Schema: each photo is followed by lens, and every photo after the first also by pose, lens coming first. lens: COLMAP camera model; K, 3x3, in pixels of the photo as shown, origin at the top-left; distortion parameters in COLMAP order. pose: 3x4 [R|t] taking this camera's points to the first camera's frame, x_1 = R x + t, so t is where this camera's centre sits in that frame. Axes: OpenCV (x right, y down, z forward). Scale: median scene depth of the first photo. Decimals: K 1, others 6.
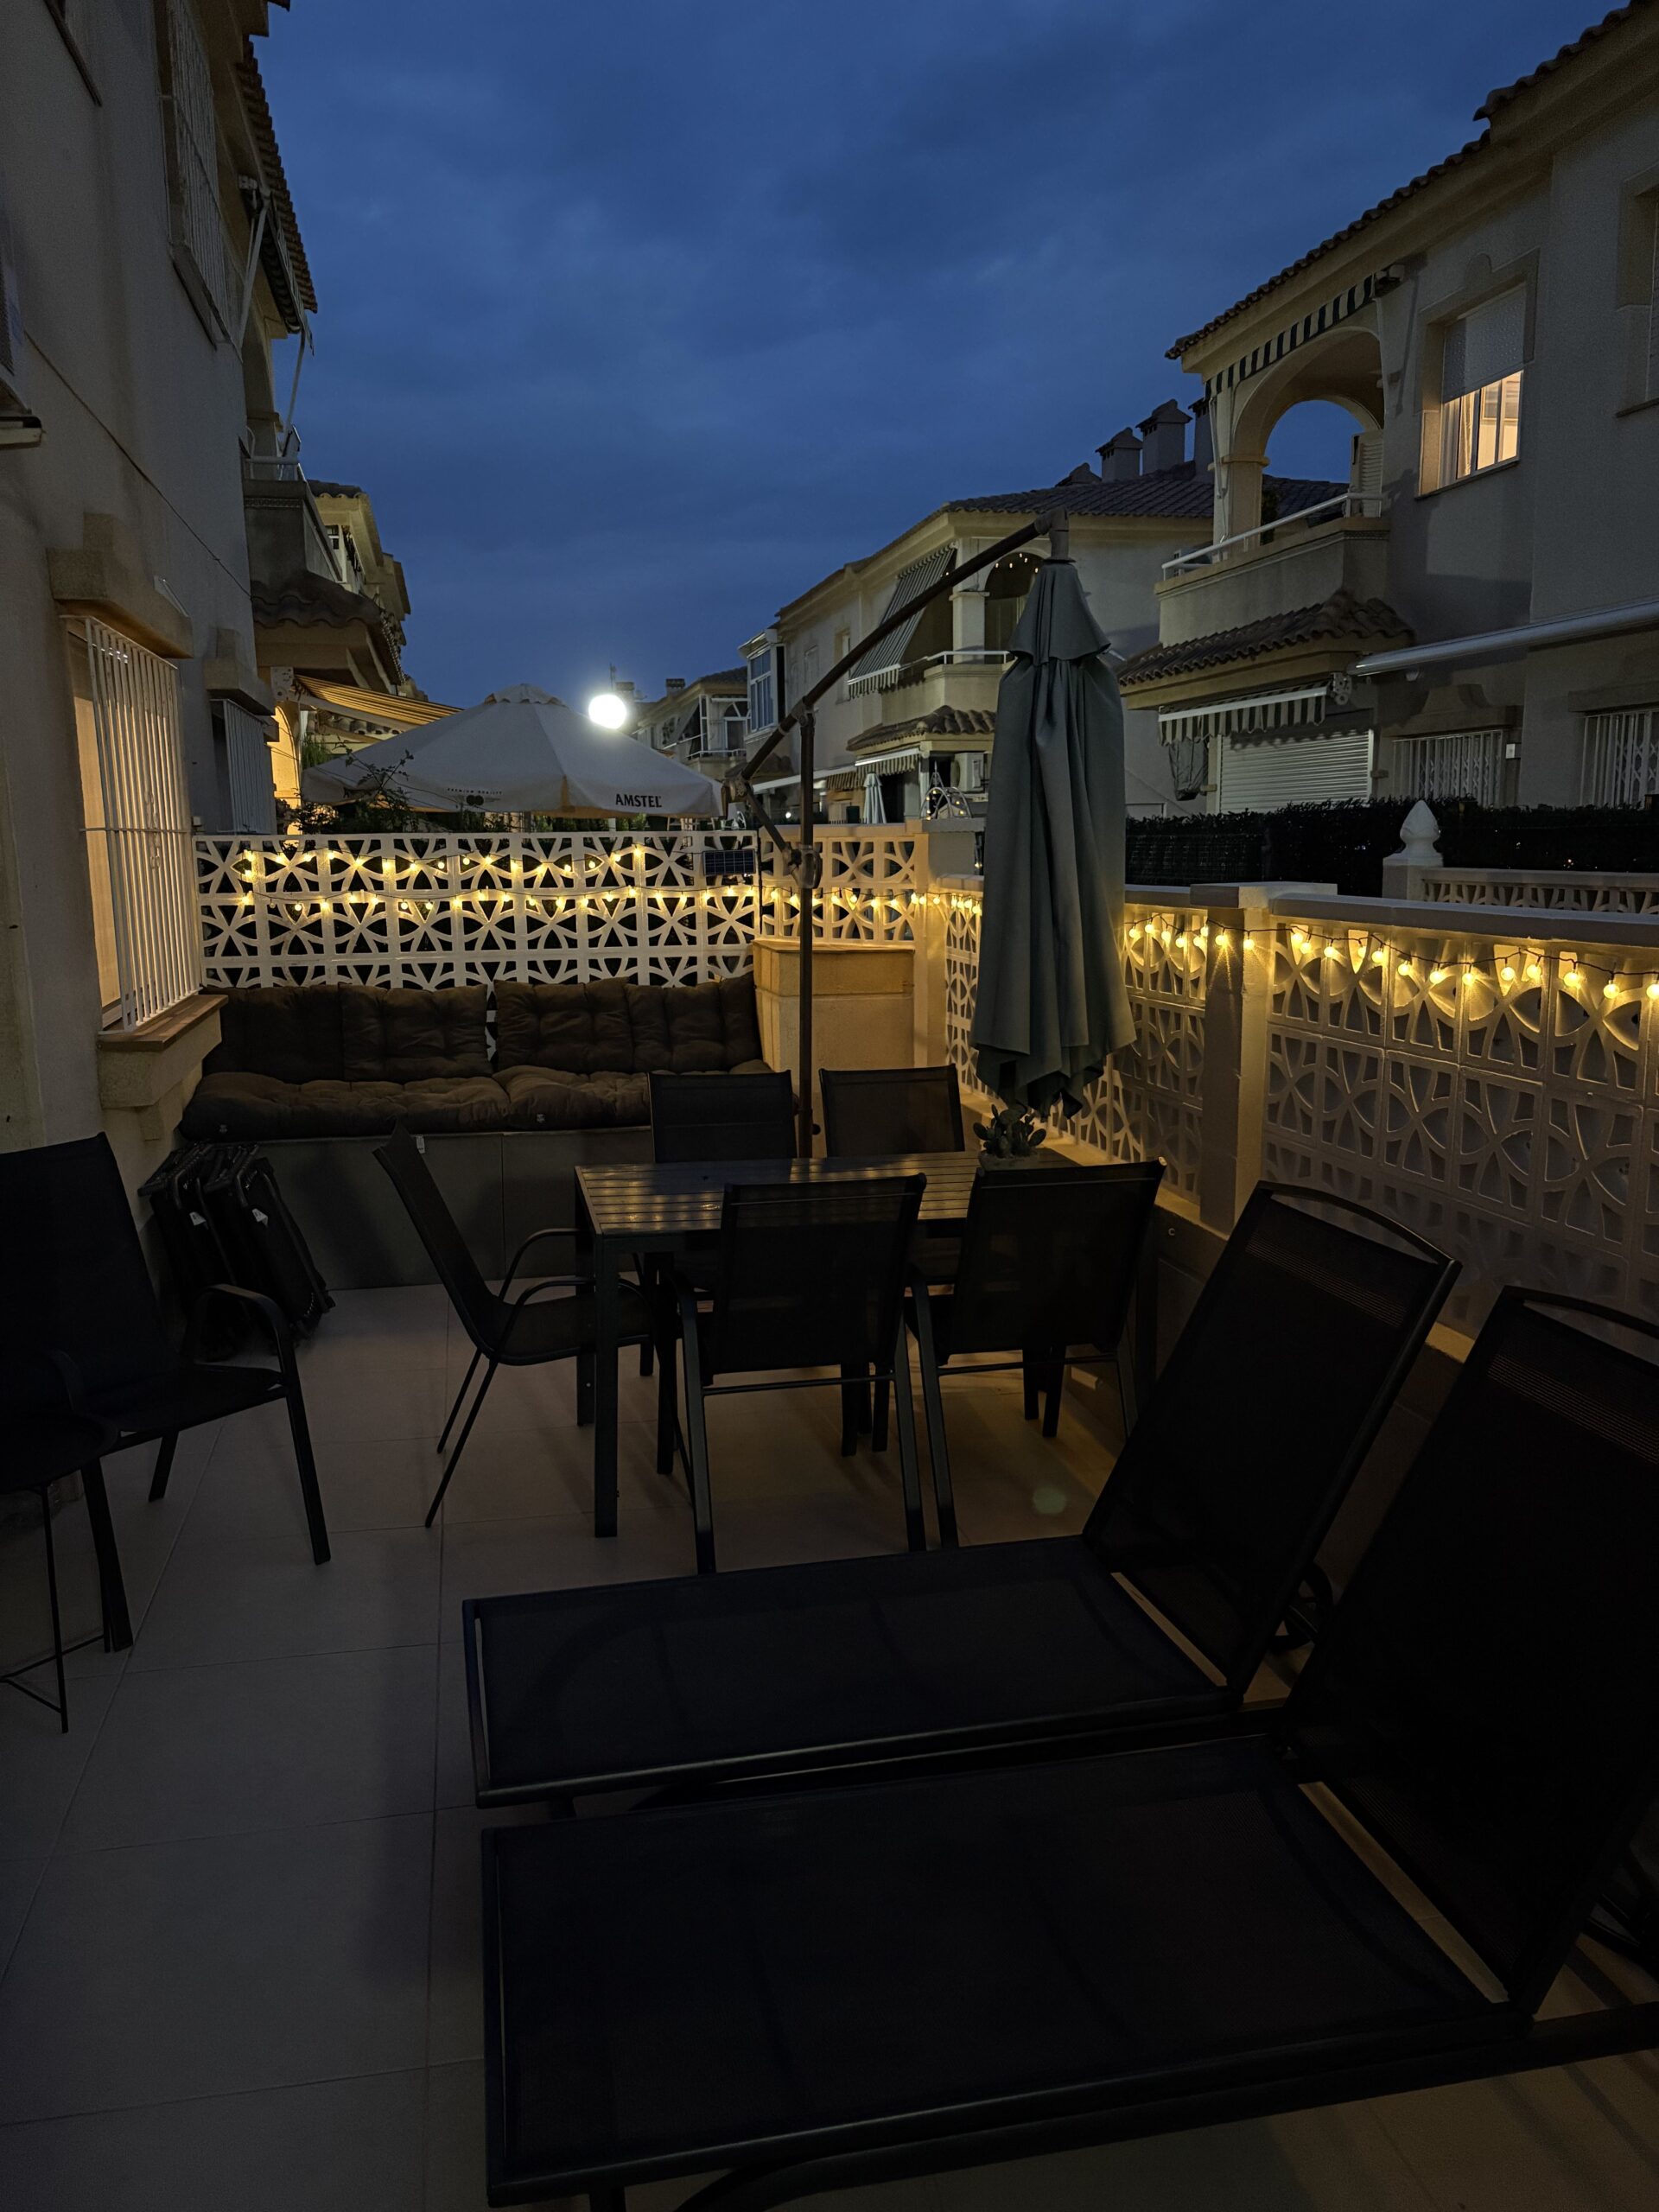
lens RADIAL K [[1682.5, 0, 834.8], [0, 1682.5, 1106.6], [0, 0, 1]] dist [0.033462, -0.033560]
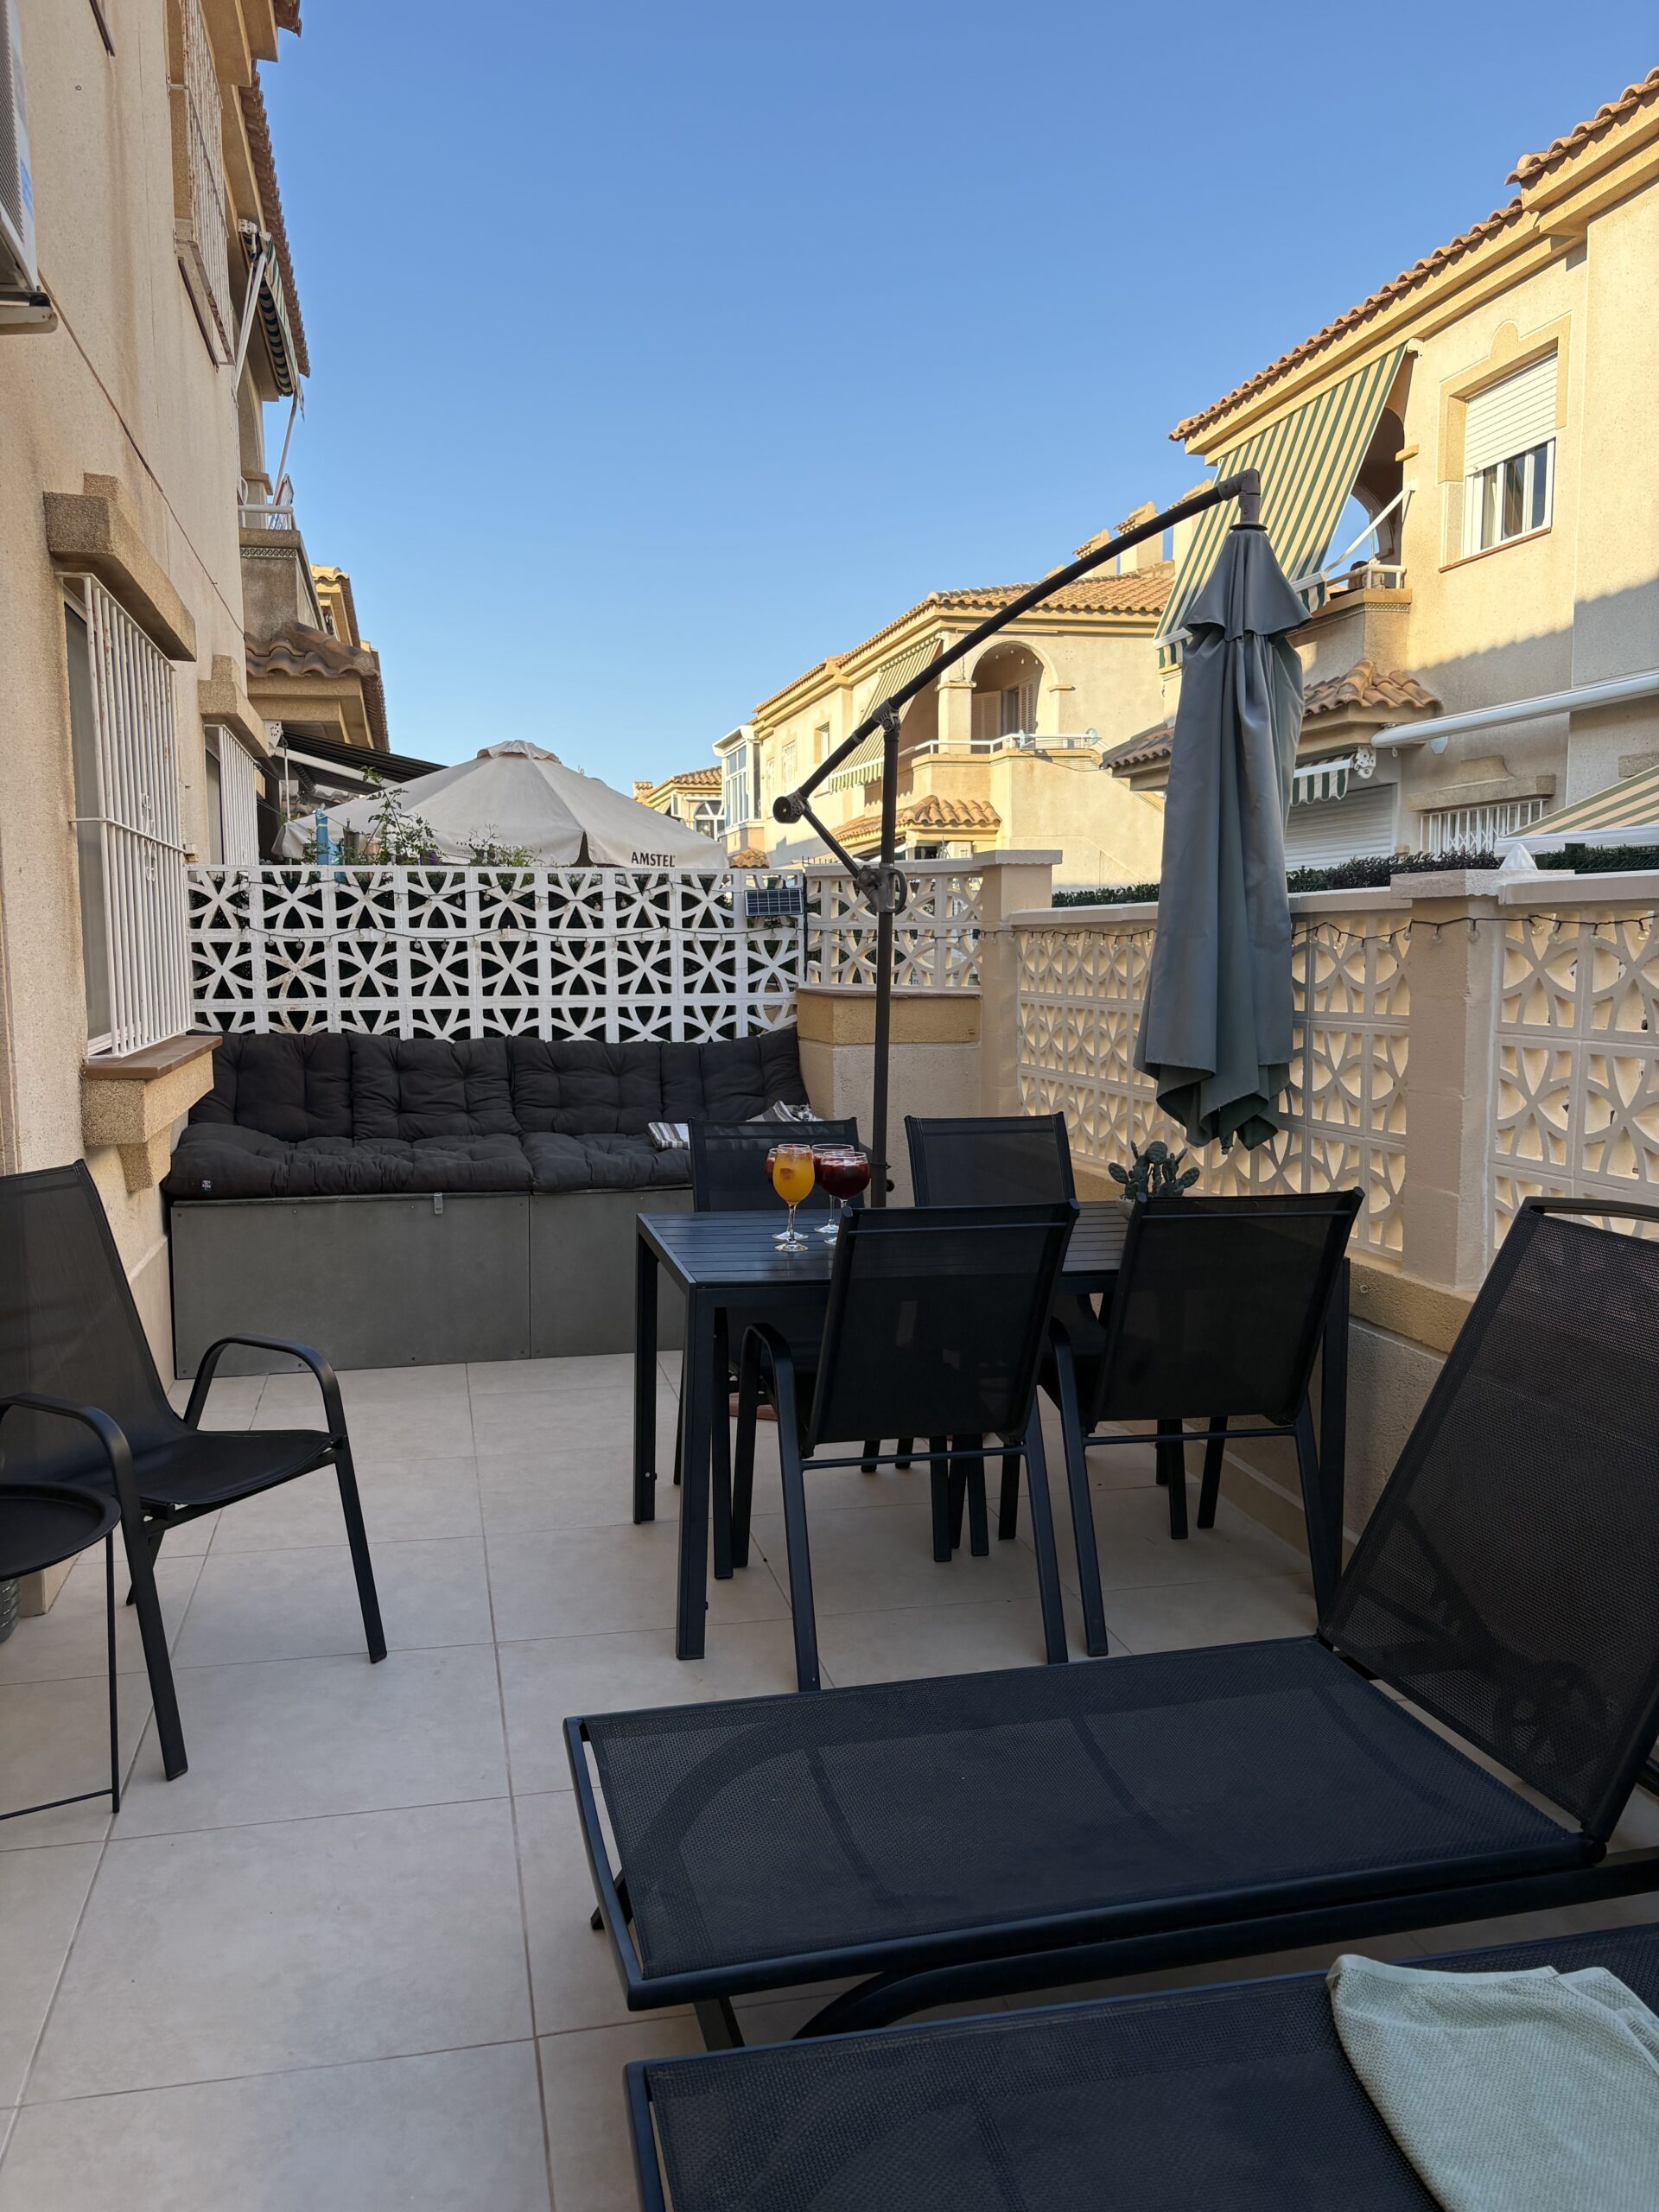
lens RADIAL K [[1682.5, 0, 828.4], [0, 1682.5, 1105.5], [0, 0, 1]] dist [0.033462, -0.033560]
pose [[0.999744, 0.005081, 0.022033, -0.052535], [-0.003667, 0.997959, -0.063749, 0.023368], [-0.022312, 0.063652, 0.997723, 0.094131]]
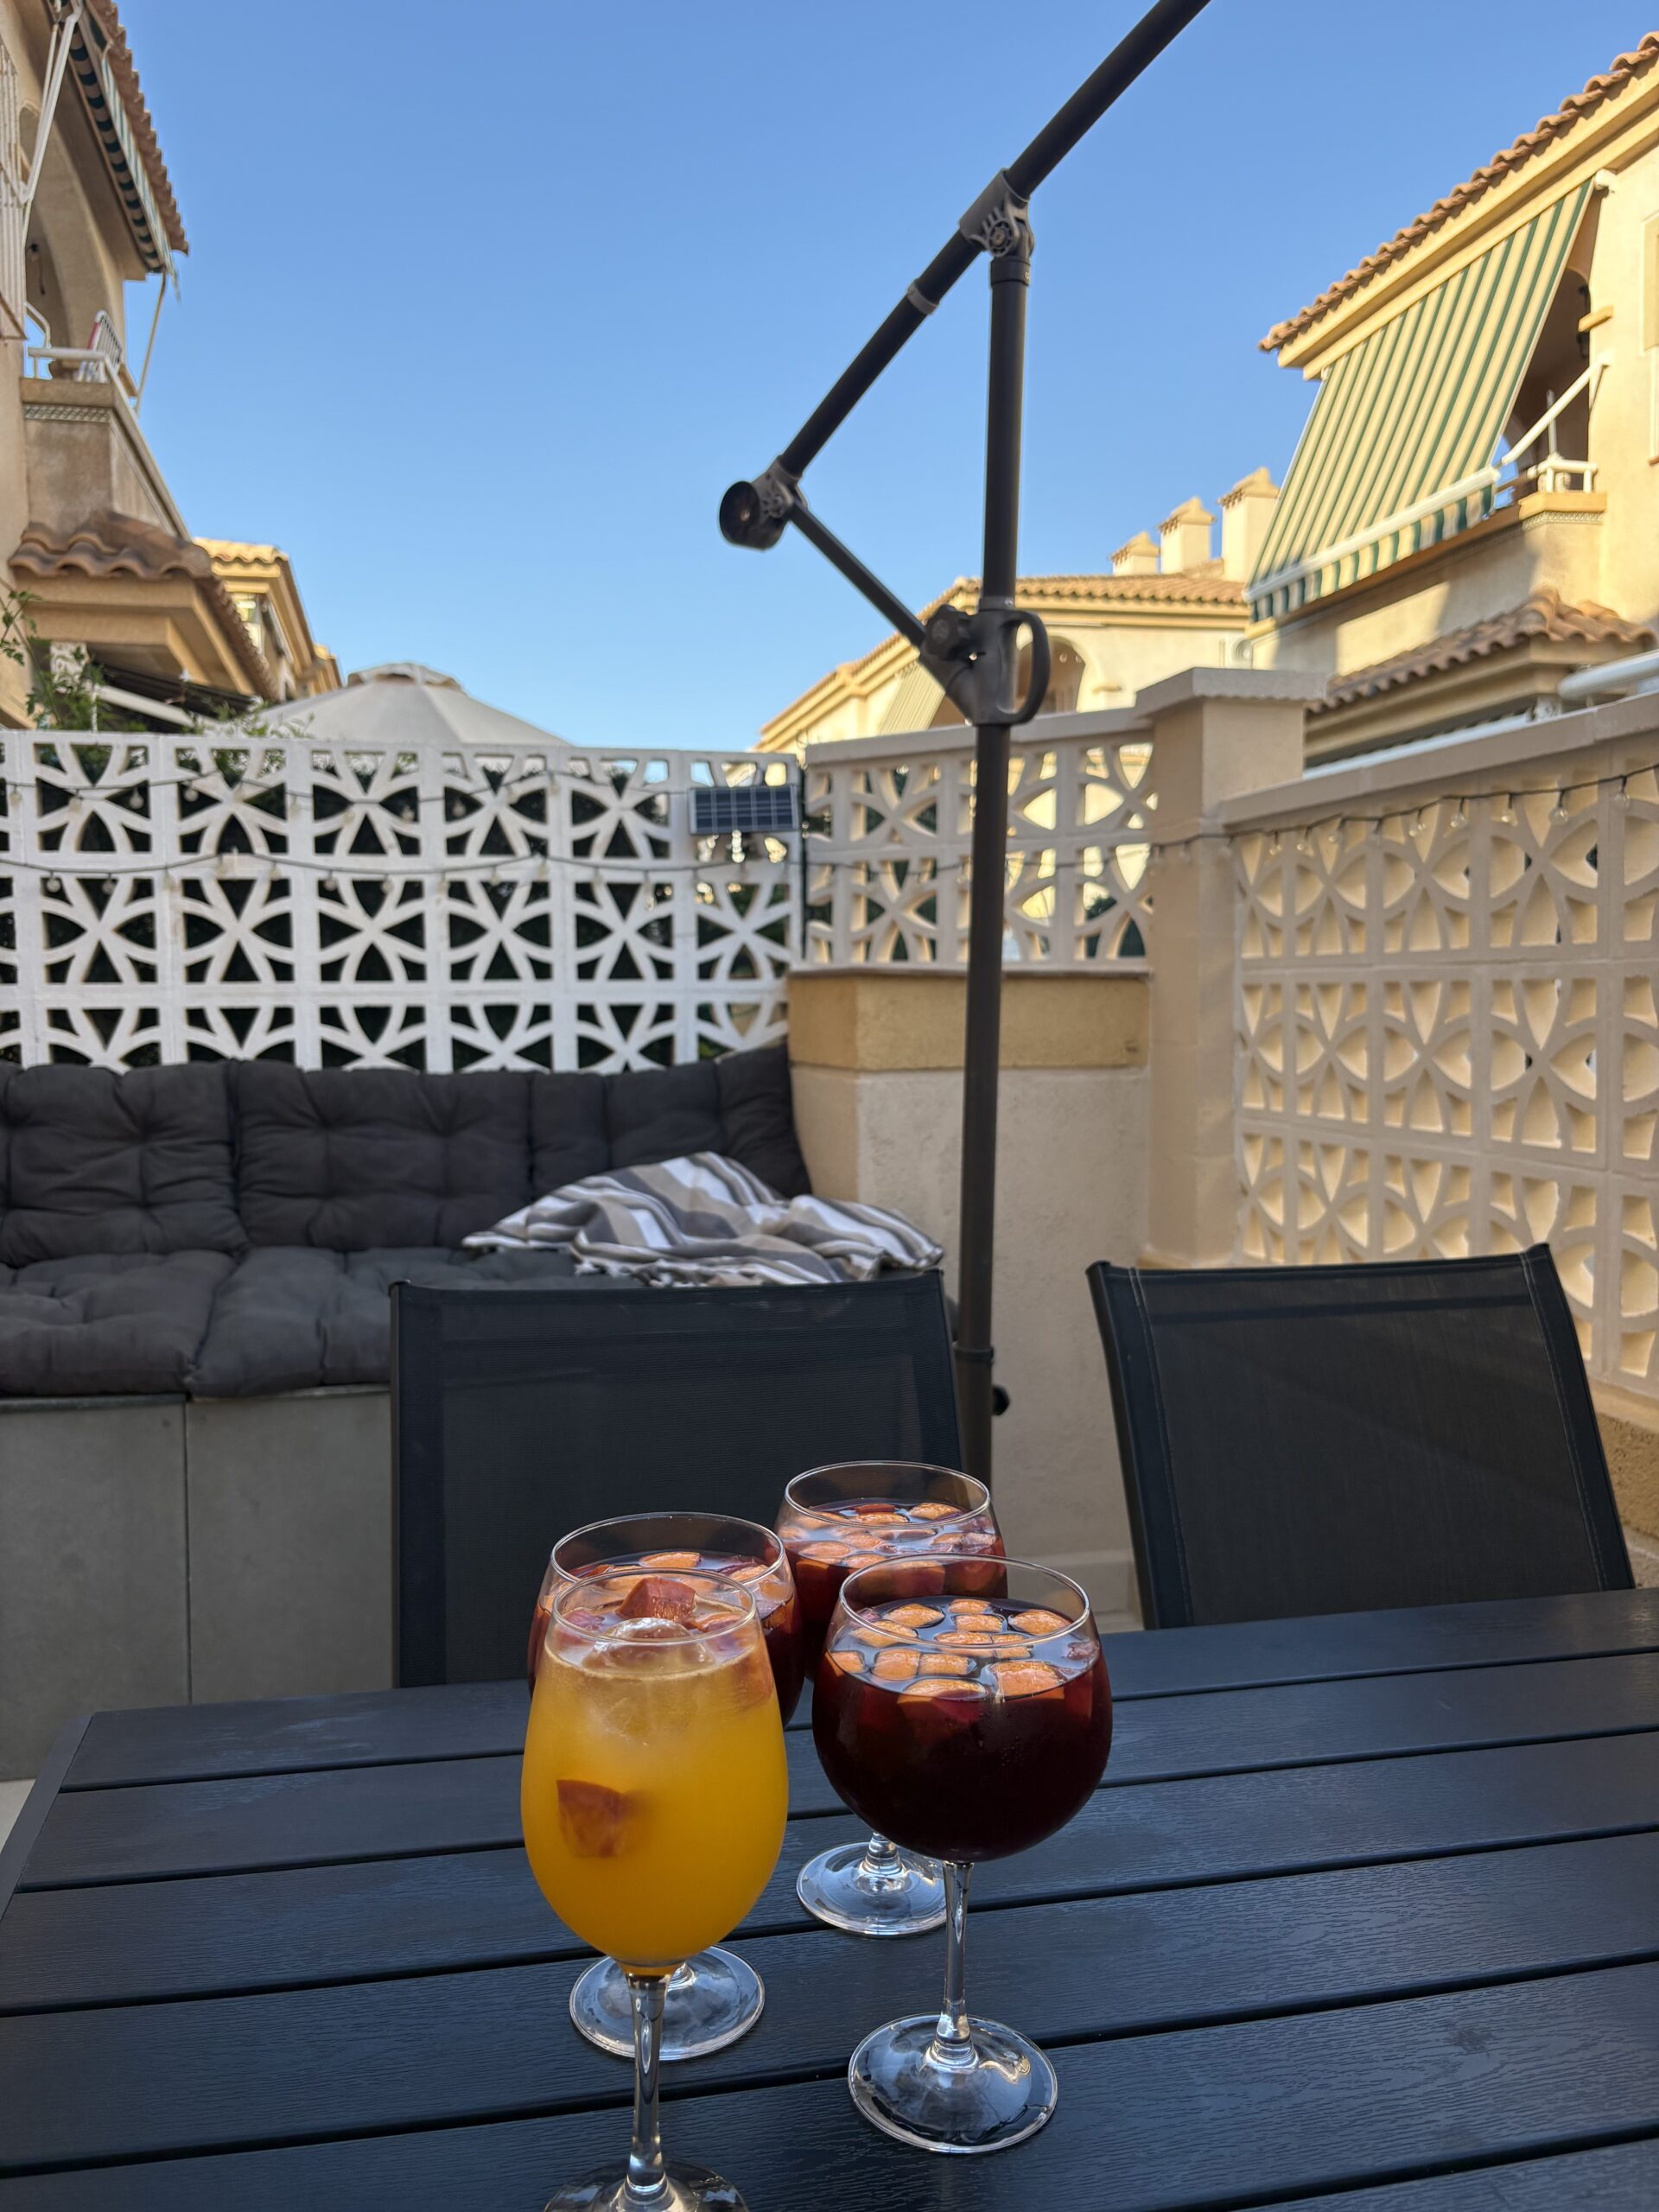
lens RADIAL K [[1682.5, 0, 832.5], [0, 1682.5, 1109.0], [0, 0, 1]] dist [0.033462, -0.033560]
pose [[0.999851, 0.003524, 0.016919, -0.044782], [-0.001916, 0.995557, -0.094139, -0.012566], [-0.017176, 0.094093, 0.995415, 0.522504]]
